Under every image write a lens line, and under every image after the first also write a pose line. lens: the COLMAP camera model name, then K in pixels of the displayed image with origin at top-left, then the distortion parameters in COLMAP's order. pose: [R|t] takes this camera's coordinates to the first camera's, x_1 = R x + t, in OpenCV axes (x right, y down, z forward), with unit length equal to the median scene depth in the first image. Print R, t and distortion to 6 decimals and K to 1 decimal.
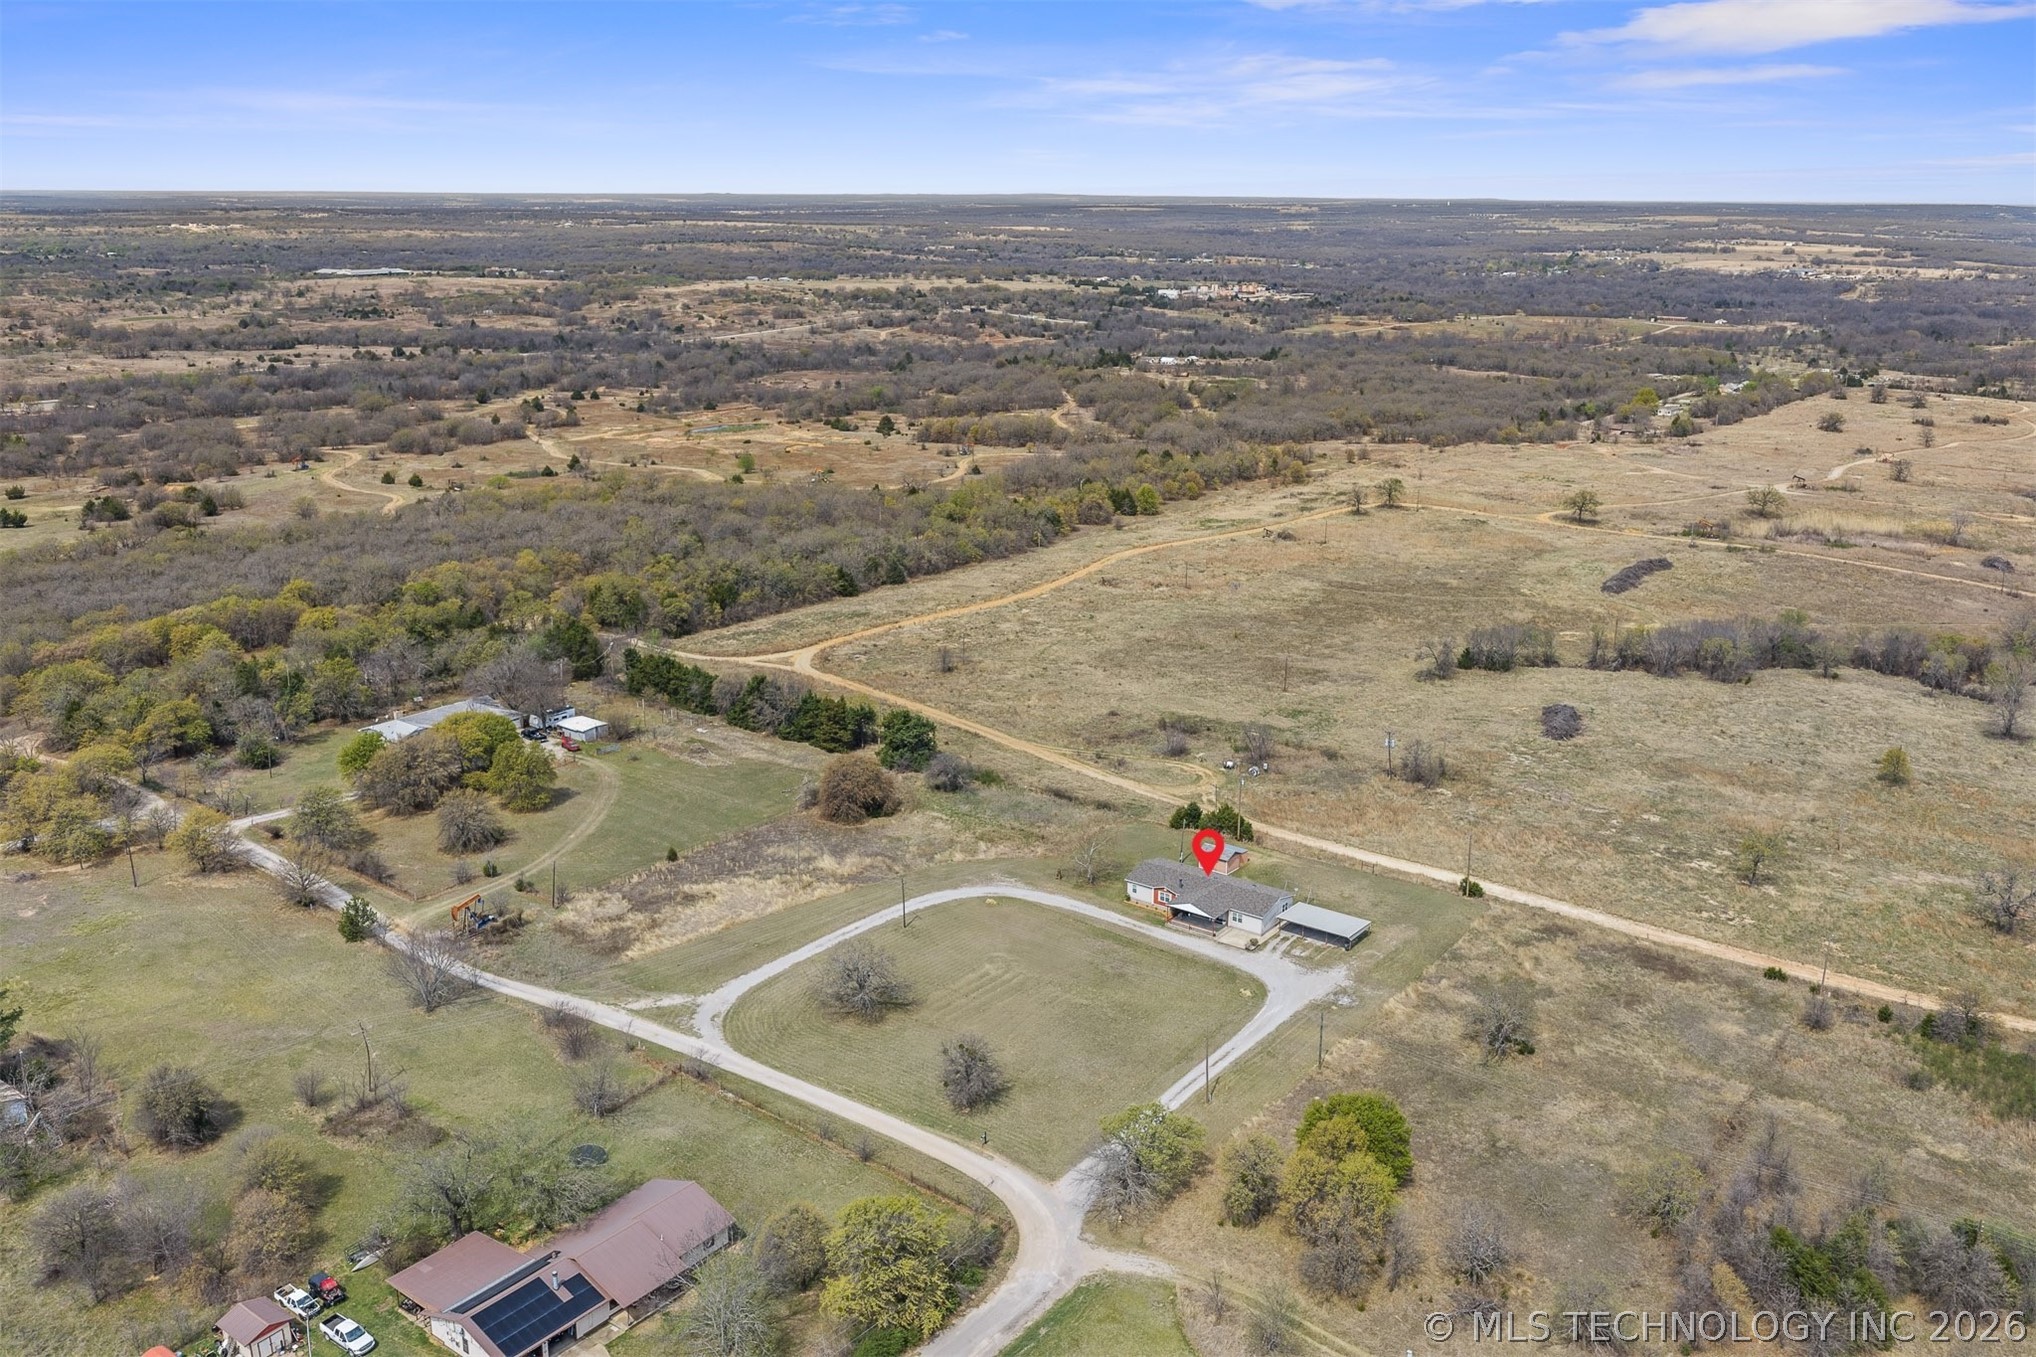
lens RADIAL K [[1705.6, 0, 1022.7], [0, 1705.6, 599.9], [0, 0, 1]] dist [0.007381, -0.011987]
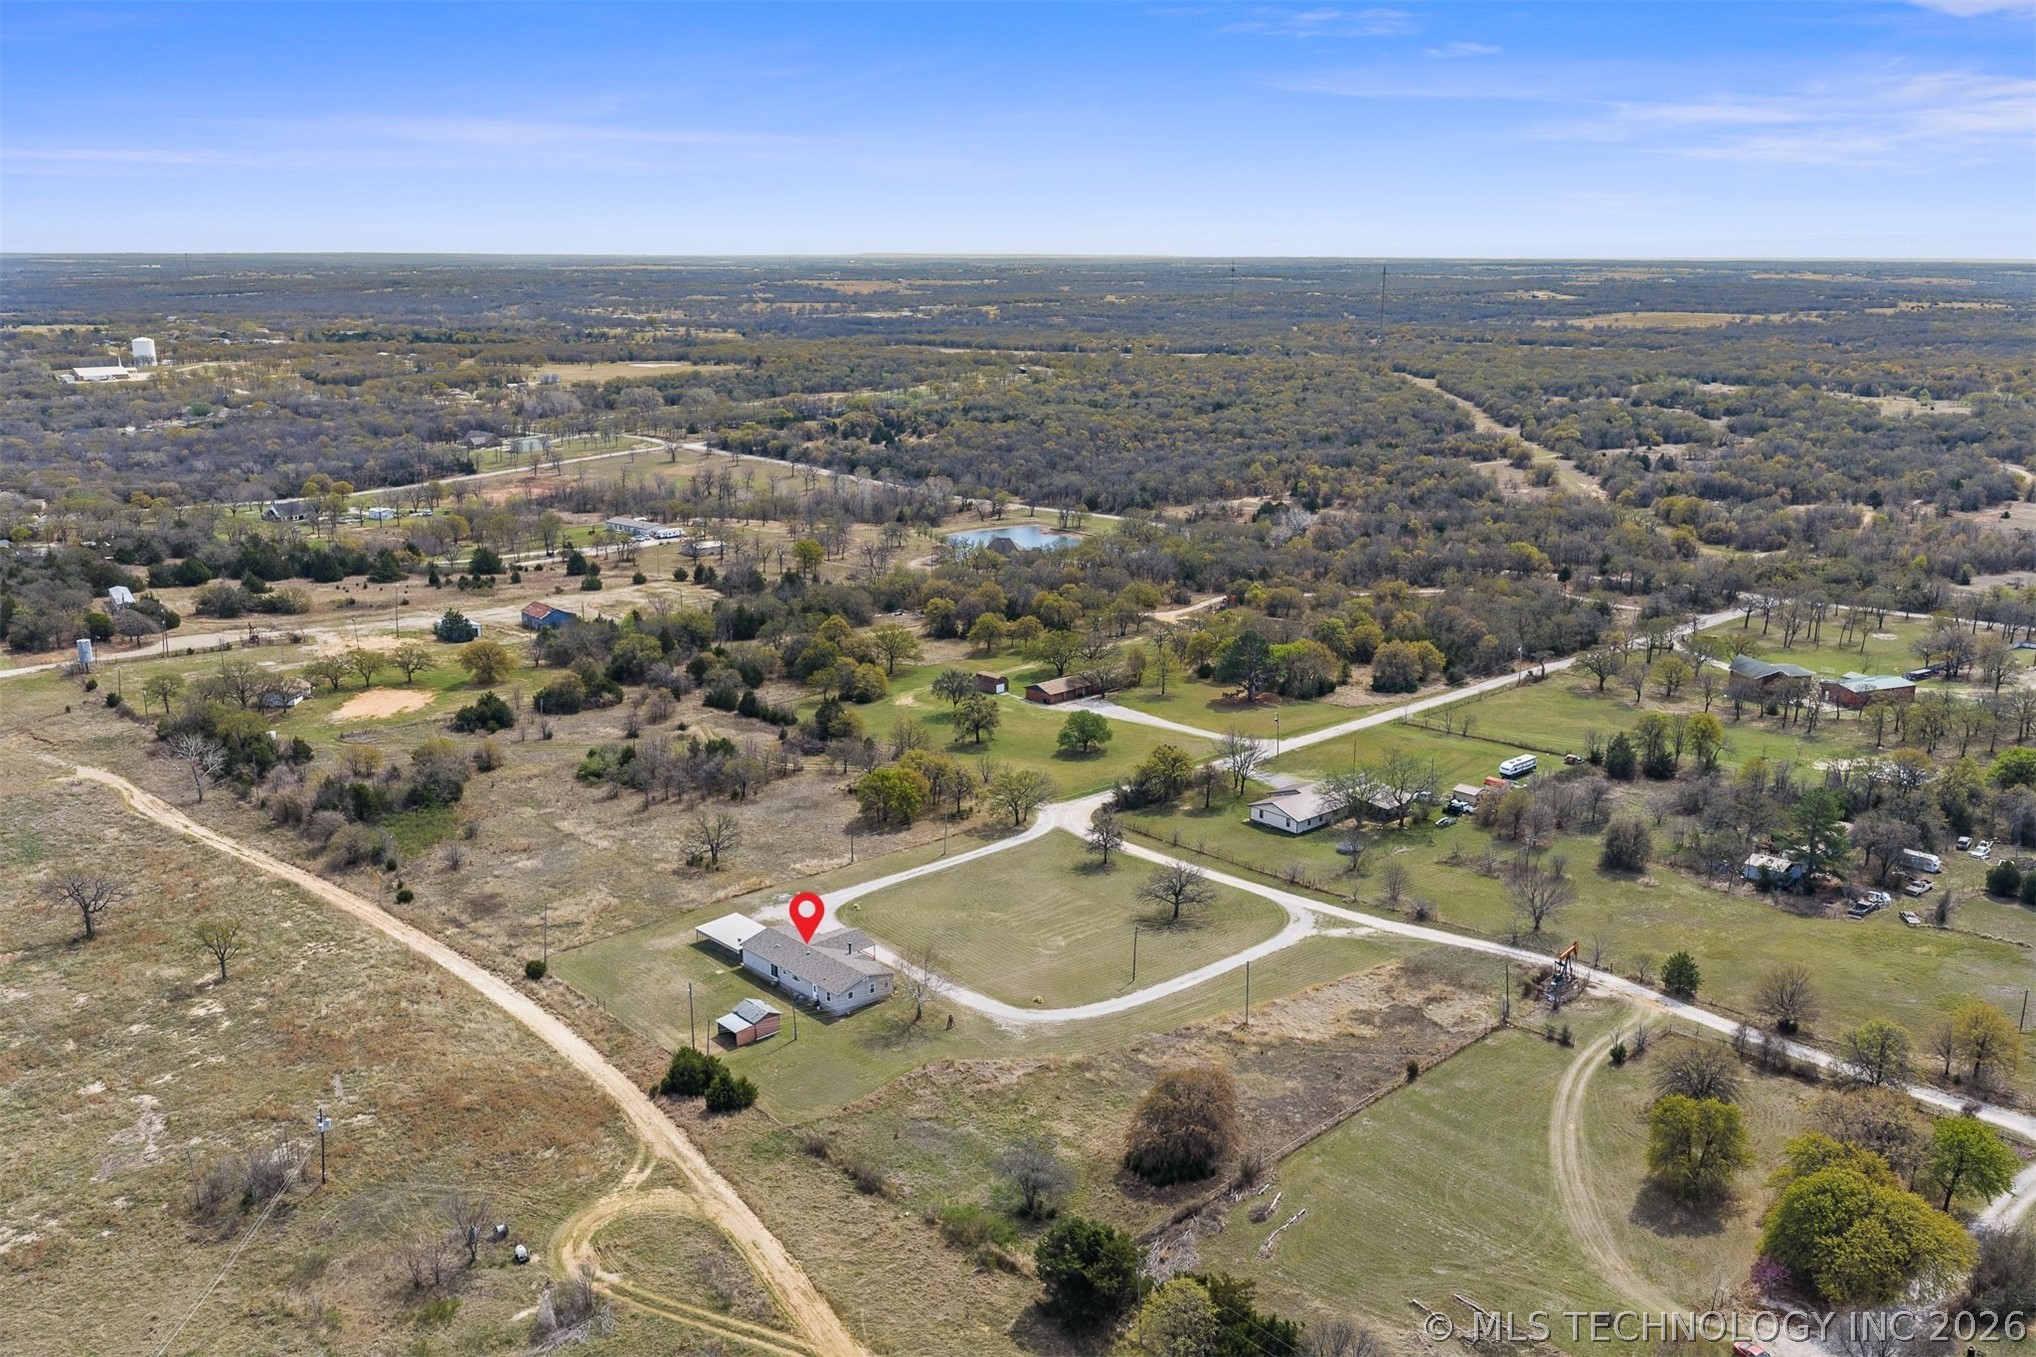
lens RADIAL K [[1705.6, 0, 1022.7], [0, 1705.6, 599.9], [0, 0, 1]] dist [0.007381, -0.011987]
pose [[-0.983339, -0.046178, 0.175815, -0.161704], [0.033444, 0.904728, 0.424676, -0.411008], [-0.178676, 0.423480, -0.888110, 1.707798]]
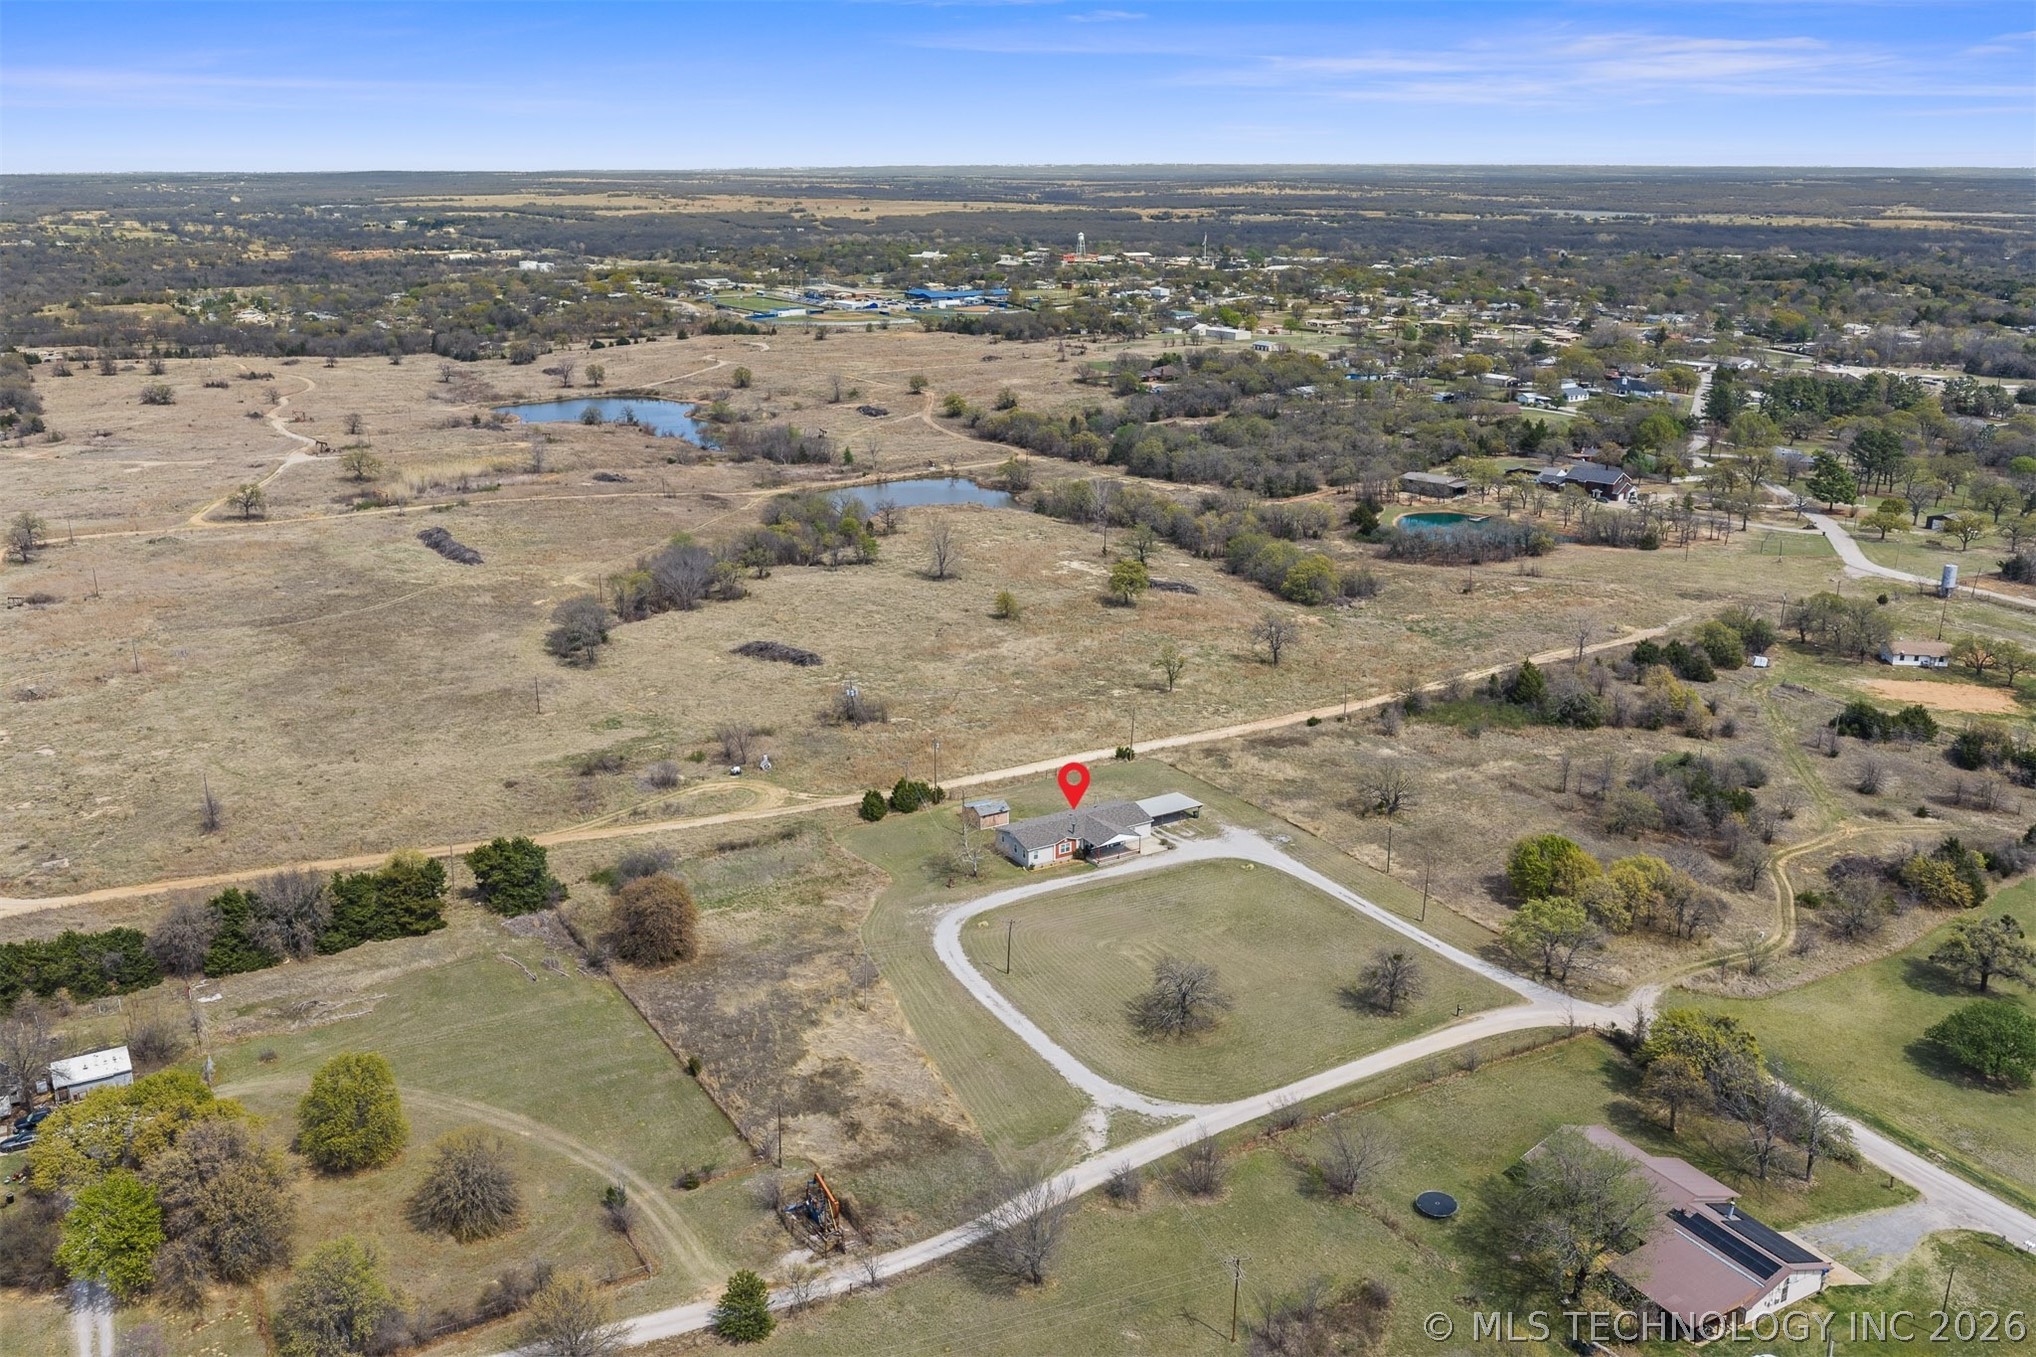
lens RADIAL K [[1681.9, 0, 1023.9], [0, 1681.9, 685.0], [0, 0, 1]] dist [0.016686, -0.025500]
pose [[0.388003, -0.279880, 0.878135, -0.769659], [0.218033, 0.953606, 0.207596, -0.132334], [-0.895497, 0.110915, 0.431025, 0.557459]]
